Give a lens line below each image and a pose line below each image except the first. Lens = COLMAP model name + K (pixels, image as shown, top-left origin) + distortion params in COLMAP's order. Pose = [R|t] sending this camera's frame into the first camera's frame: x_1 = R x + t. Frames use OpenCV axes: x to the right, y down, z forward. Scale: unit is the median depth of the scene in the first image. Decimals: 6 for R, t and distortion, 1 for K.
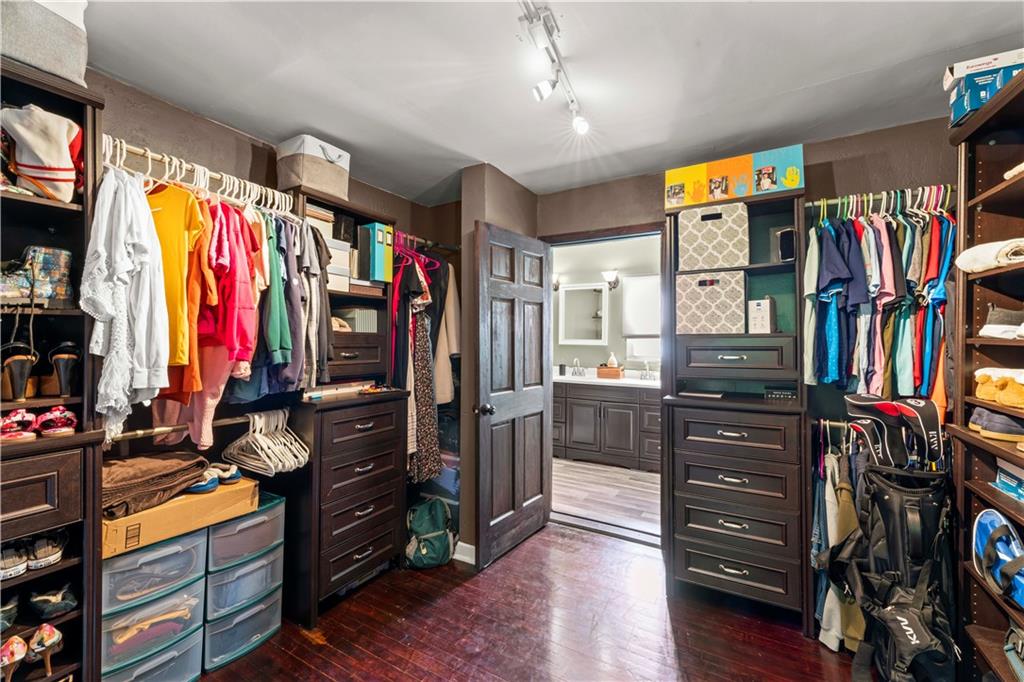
lens RADIAL K [[411.5, 0, 512.4], [0, 411.5, 340.3], [0, 0, 1]] dist [-0.000185, -0.000001]
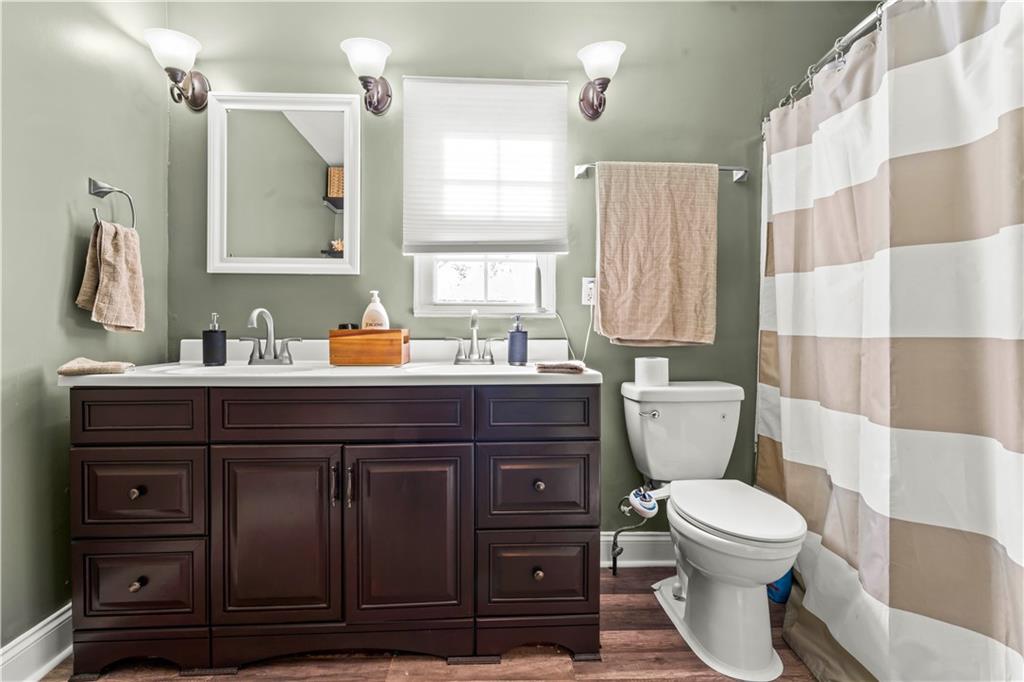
lens RADIAL K [[474.7, 0, 514.1], [0, 474.7, 340.2], [0, 0, 1]] dist [0.000826, 0.000114]
pose [[0.843464, -0.004615, 0.537165, 0.125262], [-0.003417, 0.999897, 0.013956, 0.065293], [-0.537174, -0.013607, 0.843362, 0.594046]]
